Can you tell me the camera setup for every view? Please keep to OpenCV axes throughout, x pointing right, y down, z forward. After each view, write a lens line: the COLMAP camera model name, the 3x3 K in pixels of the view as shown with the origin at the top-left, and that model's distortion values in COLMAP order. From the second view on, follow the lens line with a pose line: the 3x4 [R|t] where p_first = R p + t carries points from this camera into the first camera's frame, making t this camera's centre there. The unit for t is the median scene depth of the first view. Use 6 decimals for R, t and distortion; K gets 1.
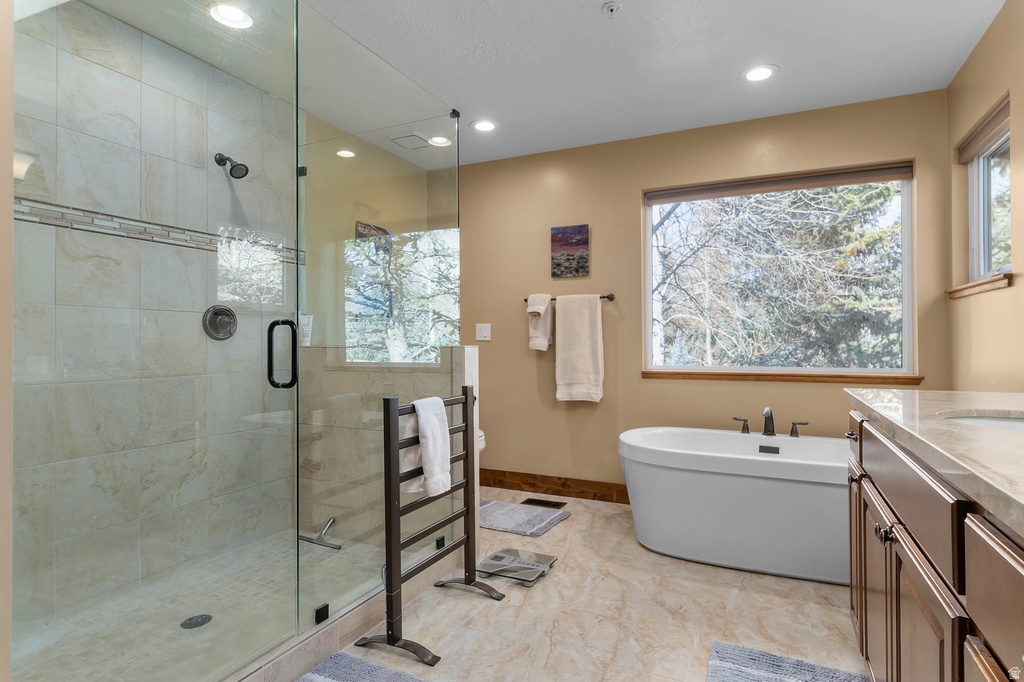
lens RADIAL K [[527.2, 0, 515.3], [0, 527.2, 337.3], [0, 0, 1]] dist [-0.001664, -0.000900]
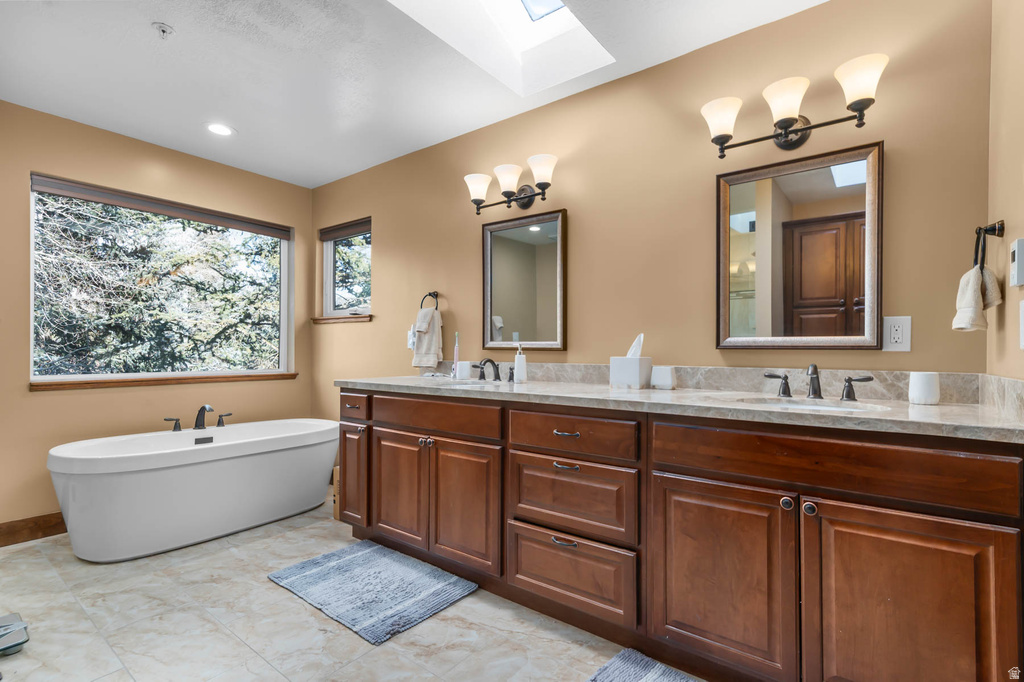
lens RADIAL K [[478.3, 0, 512.3], [0, 478.3, 347.1], [0, 0, 1]] dist [-0.004218, 0.000177]
pose [[0.226176, 0.009433, 0.974041, -0.503793], [-0.016032, 0.999854, -0.005960, -0.002758], [-0.973954, -0.014268, 0.226294, 0.097680]]
